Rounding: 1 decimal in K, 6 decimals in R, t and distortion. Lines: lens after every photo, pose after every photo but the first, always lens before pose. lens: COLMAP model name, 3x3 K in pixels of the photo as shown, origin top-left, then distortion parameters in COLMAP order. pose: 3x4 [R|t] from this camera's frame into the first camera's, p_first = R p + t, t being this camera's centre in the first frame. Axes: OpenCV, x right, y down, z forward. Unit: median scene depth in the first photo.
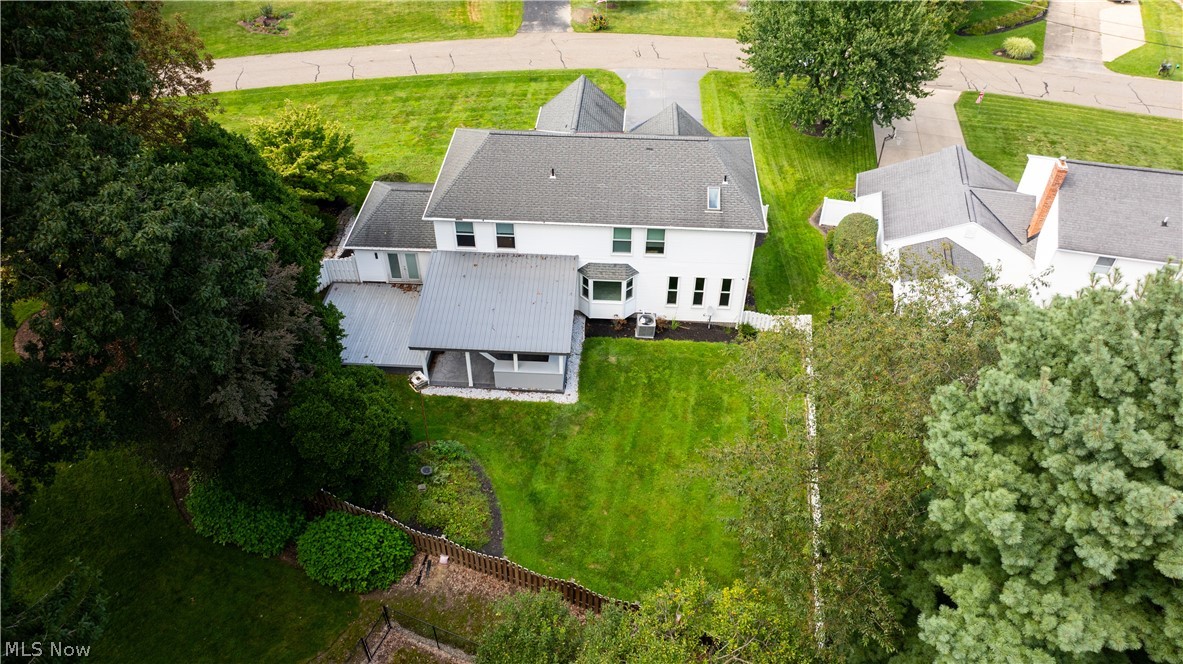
lens RADIAL K [[830.6, 0, 591.5], [0, 830.6, 332.0], [0, 0, 1]] dist [-0.031396, 0.025923]
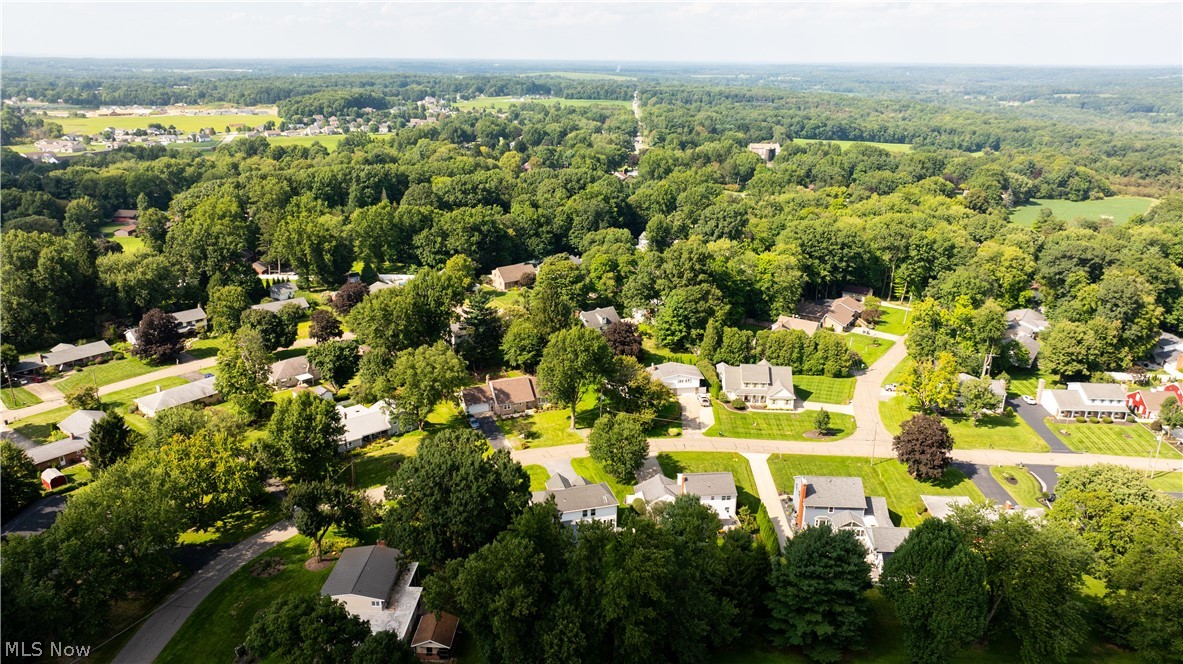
lens RADIAL K [[830.6, 0, 591.5], [0, 830.6, 332.0], [0, 0, 1]] dist [-0.031396, 0.025923]
pose [[0.942583, -0.095382, 0.320062, -0.703283], [0.212223, 0.911045, -0.353496, 0.320352], [-0.257874, 0.401123, 0.878977, -1.775137]]
